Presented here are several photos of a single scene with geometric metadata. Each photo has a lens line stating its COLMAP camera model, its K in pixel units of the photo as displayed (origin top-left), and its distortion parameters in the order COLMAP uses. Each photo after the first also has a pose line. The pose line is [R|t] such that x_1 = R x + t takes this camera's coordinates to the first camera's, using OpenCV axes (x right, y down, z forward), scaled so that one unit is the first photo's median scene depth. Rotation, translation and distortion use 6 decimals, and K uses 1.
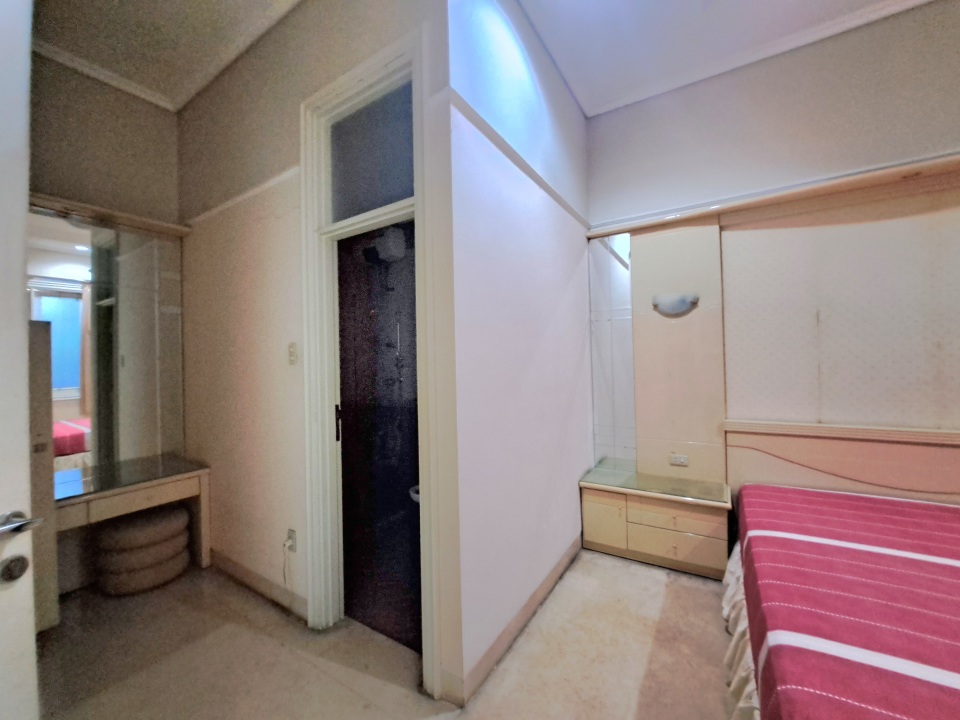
lens RADIAL K [[381.0, 0, 480.9], [0, 381.0, 359.4], [0, 0, 1]] dist [-0.012664, -0.000624]
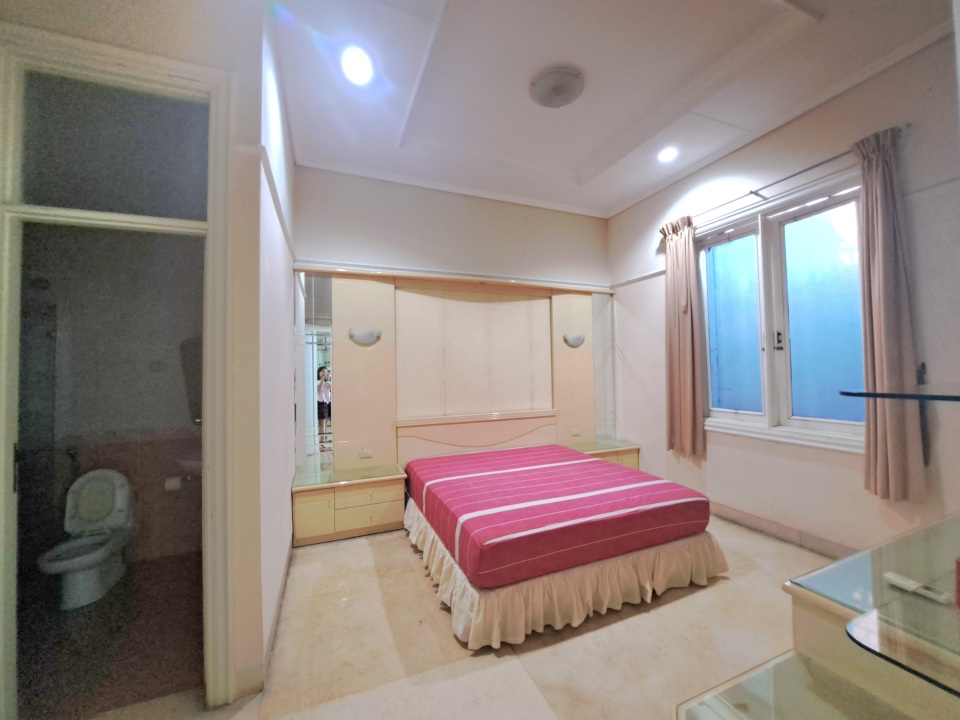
lens RADIAL K [[381.0, 0, 481.7], [0, 381.0, 361.0], [0, 0, 1]] dist [-0.012664, -0.000624]
pose [[0.587149, 0.029738, 0.808932, -0.364968], [0.002793, 0.999245, -0.038761, -0.006034], [-0.809474, 0.025018, 0.586622, -0.127876]]
